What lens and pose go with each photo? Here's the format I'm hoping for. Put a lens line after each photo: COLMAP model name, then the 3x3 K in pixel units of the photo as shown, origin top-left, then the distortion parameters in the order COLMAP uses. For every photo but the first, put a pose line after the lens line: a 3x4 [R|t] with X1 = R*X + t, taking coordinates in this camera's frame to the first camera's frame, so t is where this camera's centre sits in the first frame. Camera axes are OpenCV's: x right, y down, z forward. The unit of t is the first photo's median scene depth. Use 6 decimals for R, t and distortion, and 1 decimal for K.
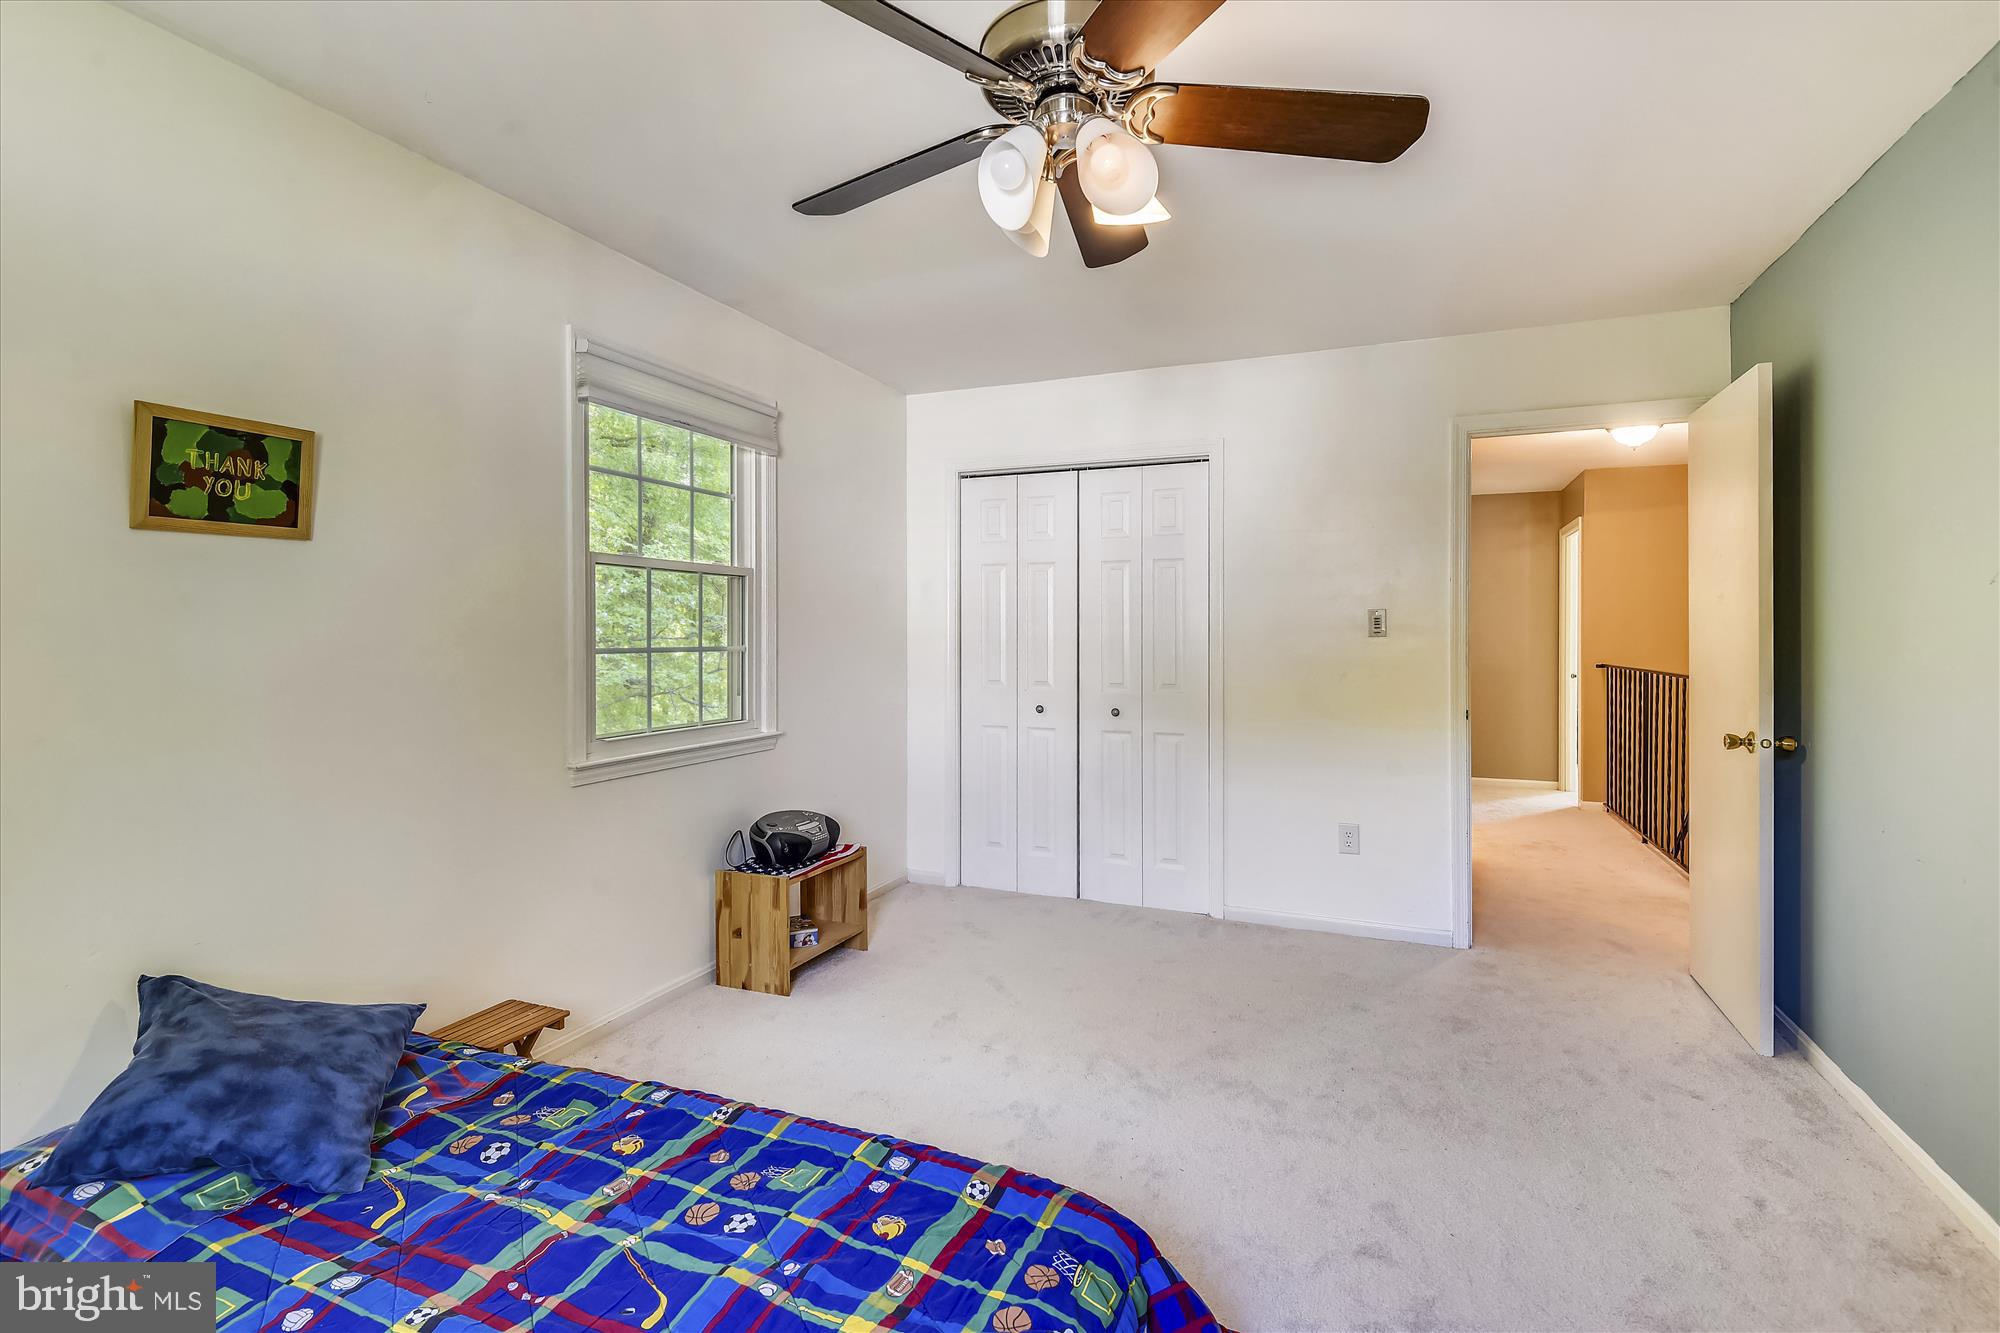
lens RADIAL K [[928.9, 0, 992.2], [0, 928.9, 639.8], [0, 0, 1]] dist [0.004770, -0.000169]
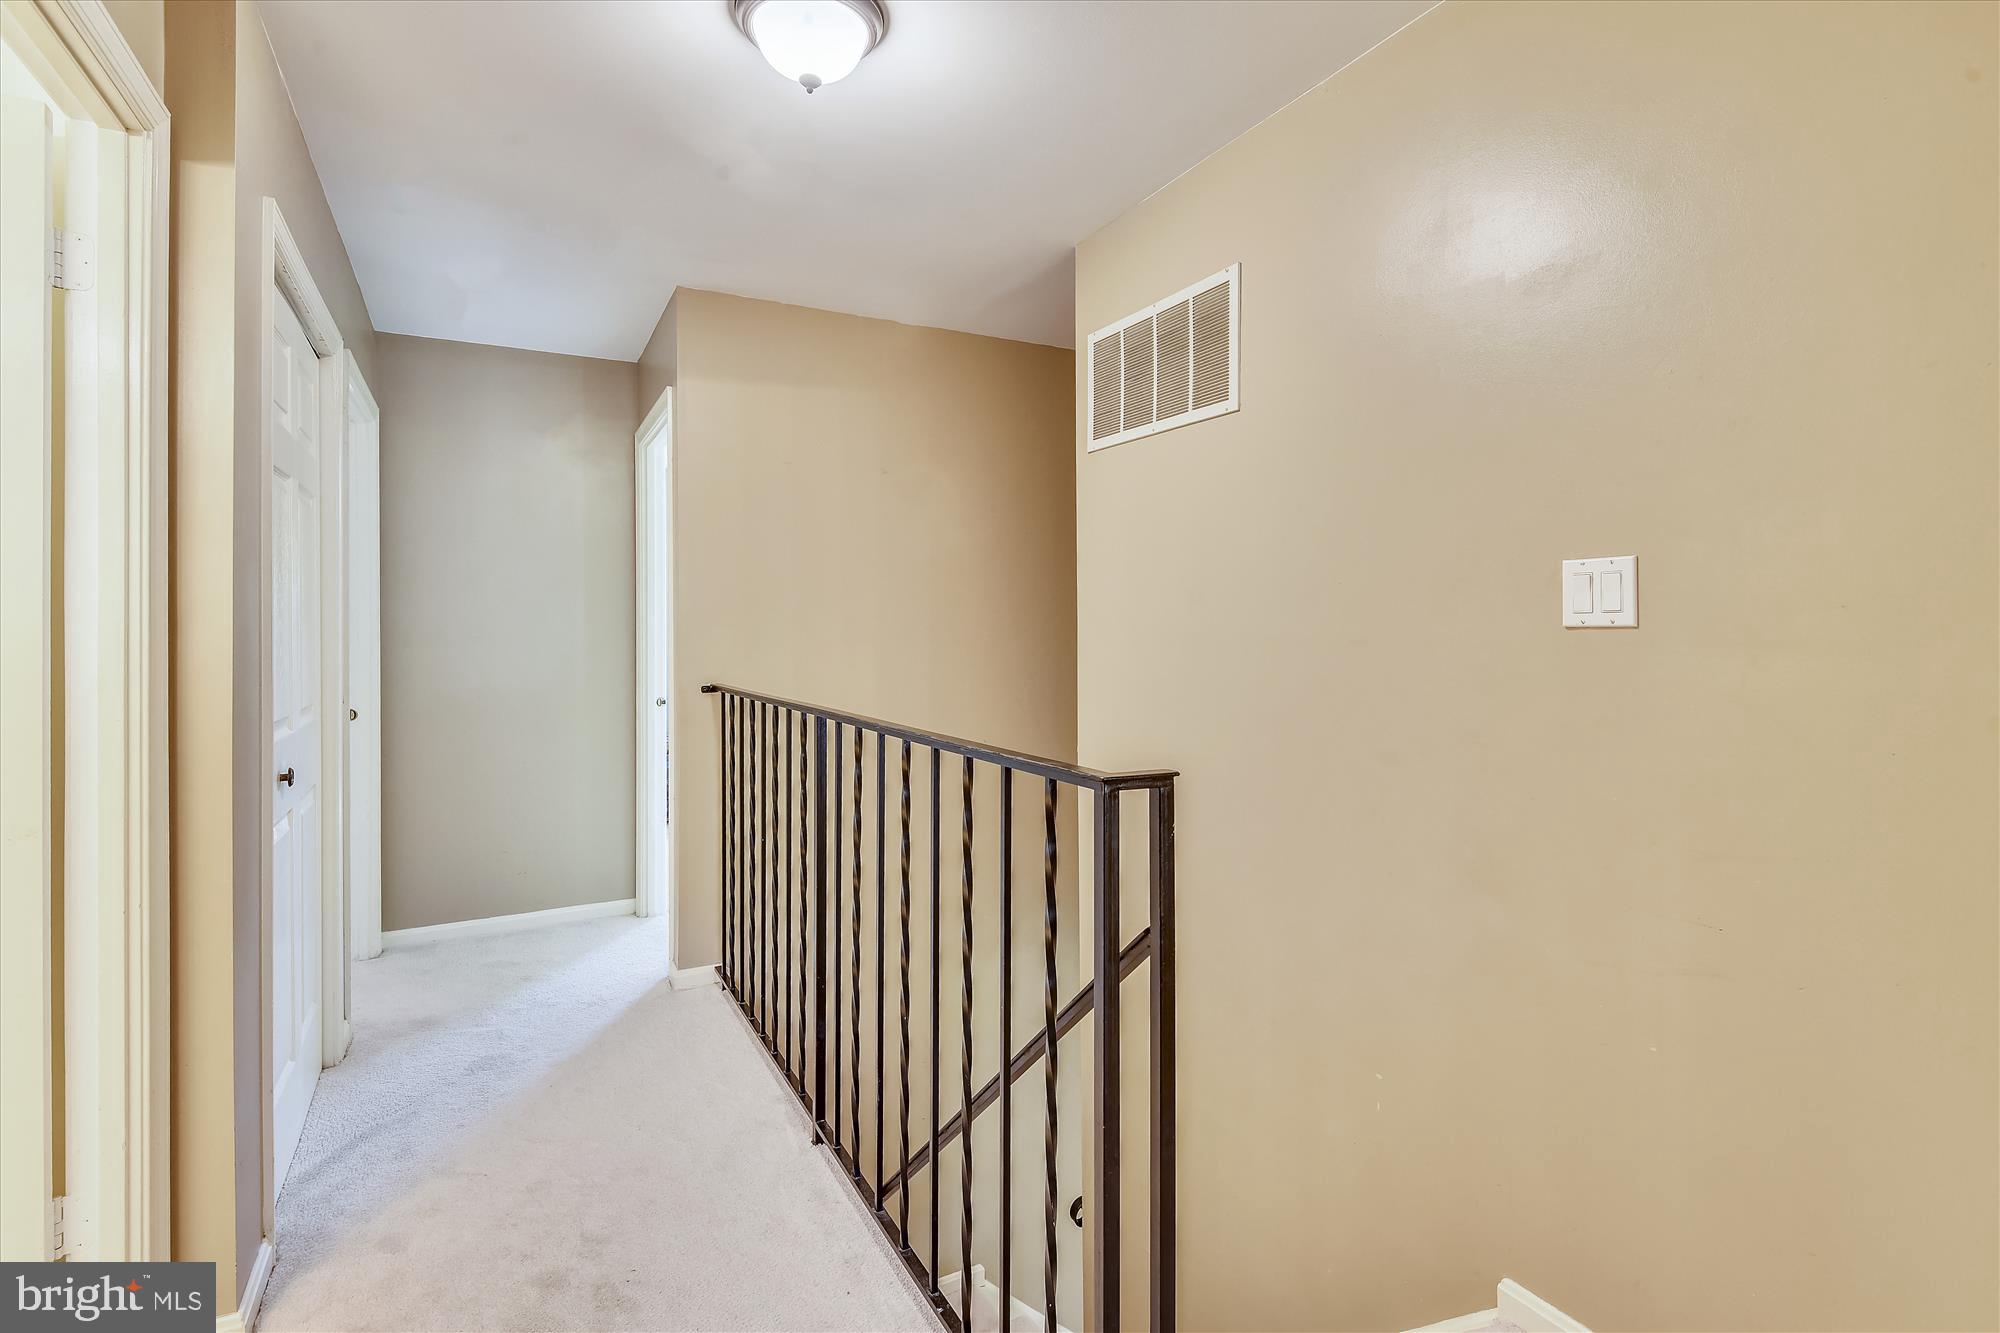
lens RADIAL K [[928.9, 0, 992.2], [0, 928.9, 639.8], [0, 0, 1]] dist [0.004770, -0.000169]
pose [[0.623626, -0.006315, 0.781698, 0.358766], [0.004197, 0.999980, 0.004730, 0.000793], [-0.781712, 0.000331, 0.623640, 0.569490]]
